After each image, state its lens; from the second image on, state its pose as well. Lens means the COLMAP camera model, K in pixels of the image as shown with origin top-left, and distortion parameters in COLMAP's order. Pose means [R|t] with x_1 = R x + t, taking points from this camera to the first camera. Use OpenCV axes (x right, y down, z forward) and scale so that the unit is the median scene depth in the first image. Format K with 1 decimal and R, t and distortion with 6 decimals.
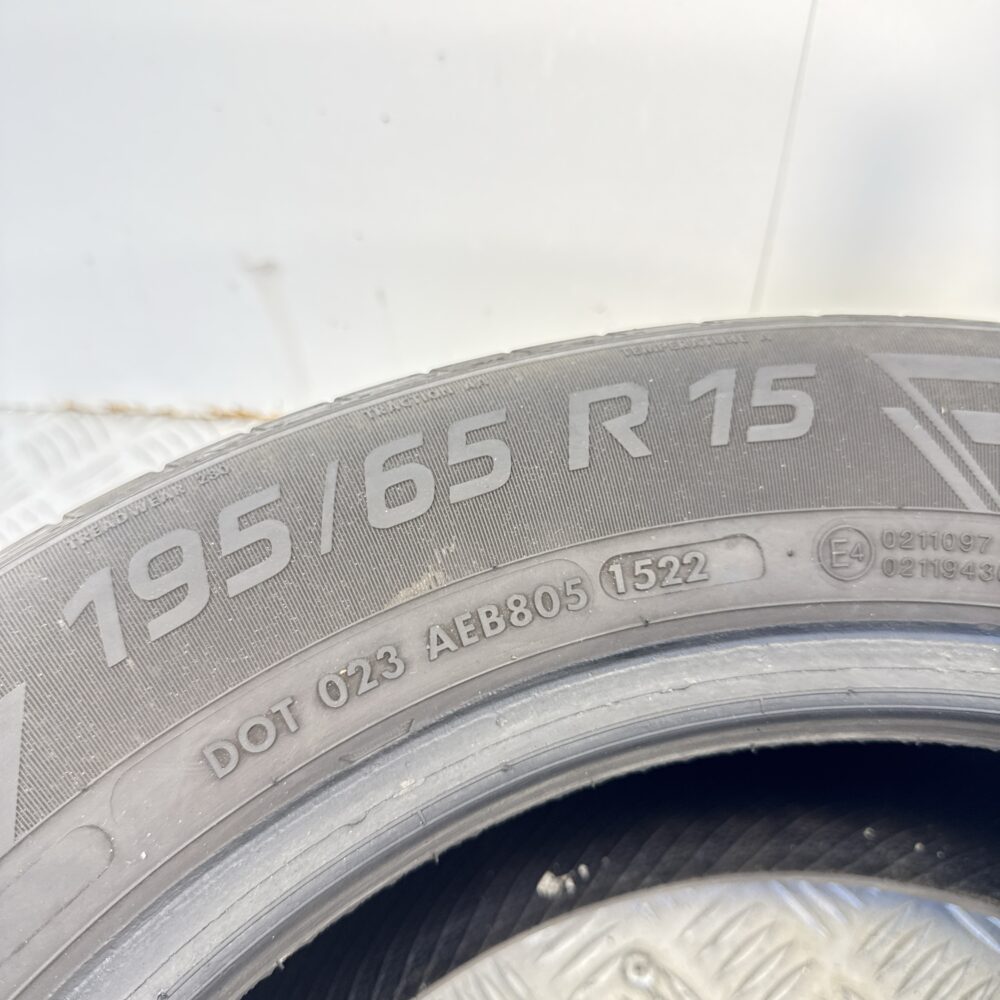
lens RADIAL K [[895.3, 0, 495.9], [0, 895.3, 507.3], [0, 0, 1]] dist [0.058707, -0.012627]
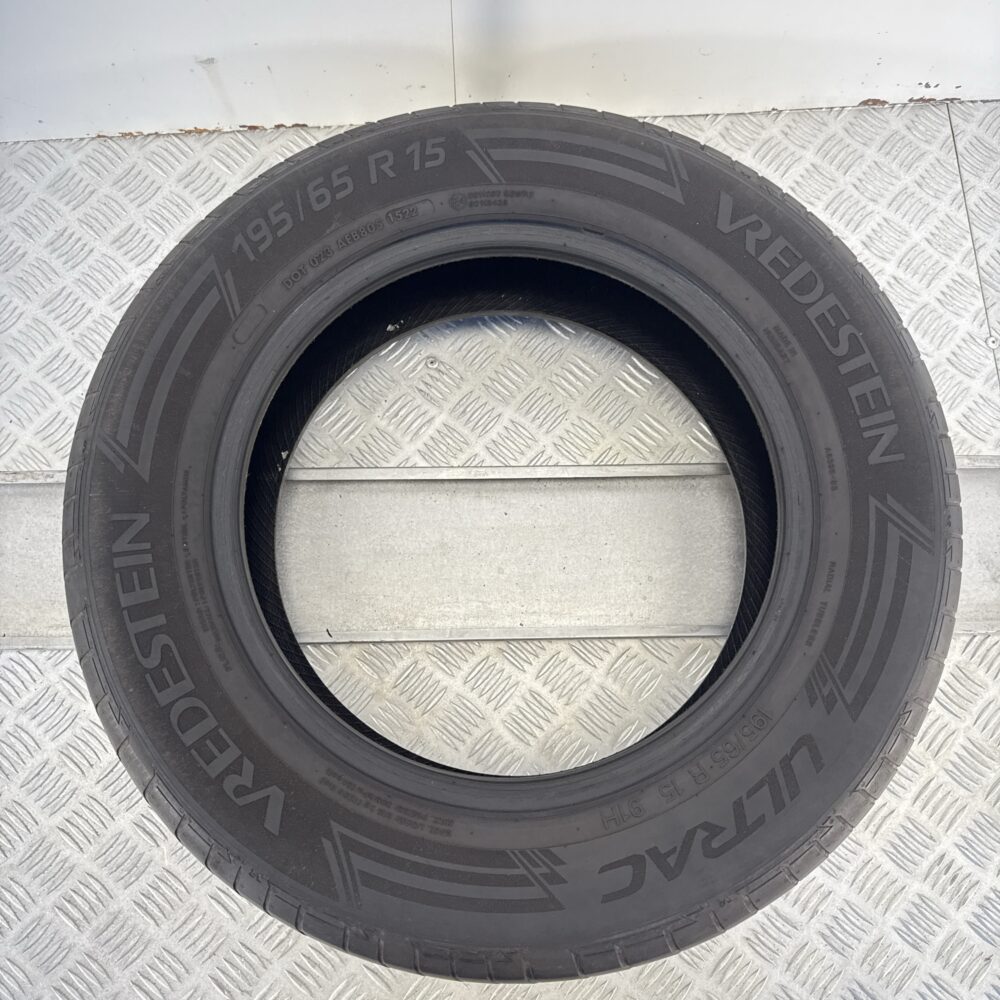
lens RADIAL K [[895.3, 0, 500.6], [0, 895.3, 505.4], [0, 0, 1]] dist [0.058707, -0.012627]
pose [[0.980980, -0.158155, 0.112539, -0.010522], [0.095539, 0.898087, 0.429315, -0.353617], [-0.168969, -0.410398, 0.896116, -2.462529]]
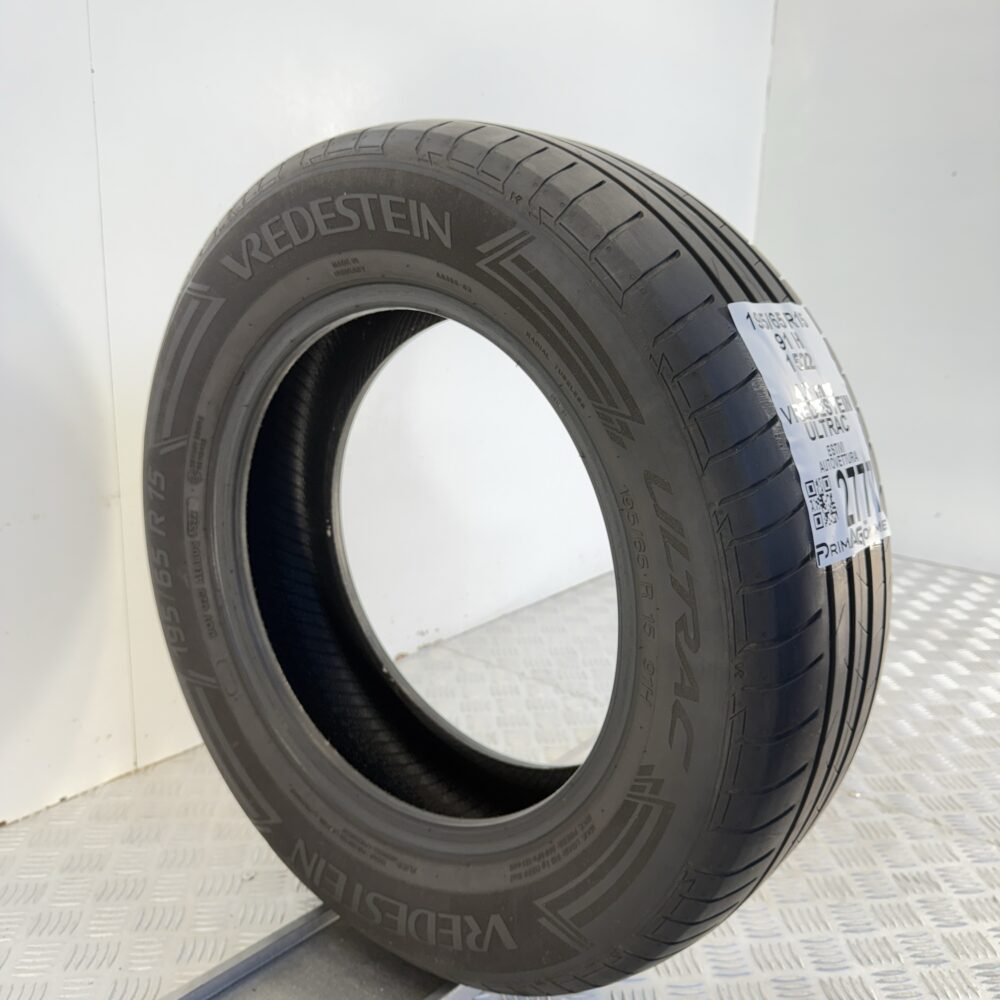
lens RADIAL K [[895.3, 0, 501.2], [0, 895.3, 499.3], [0, 0, 1]] dist [0.058707, -0.012627]
pose [[0.220104, -0.930504, -0.292773, 1.712020], [0.975467, 0.208654, 0.070193, 1.078465], [-0.004227, -0.301041, 0.953602, -2.712841]]
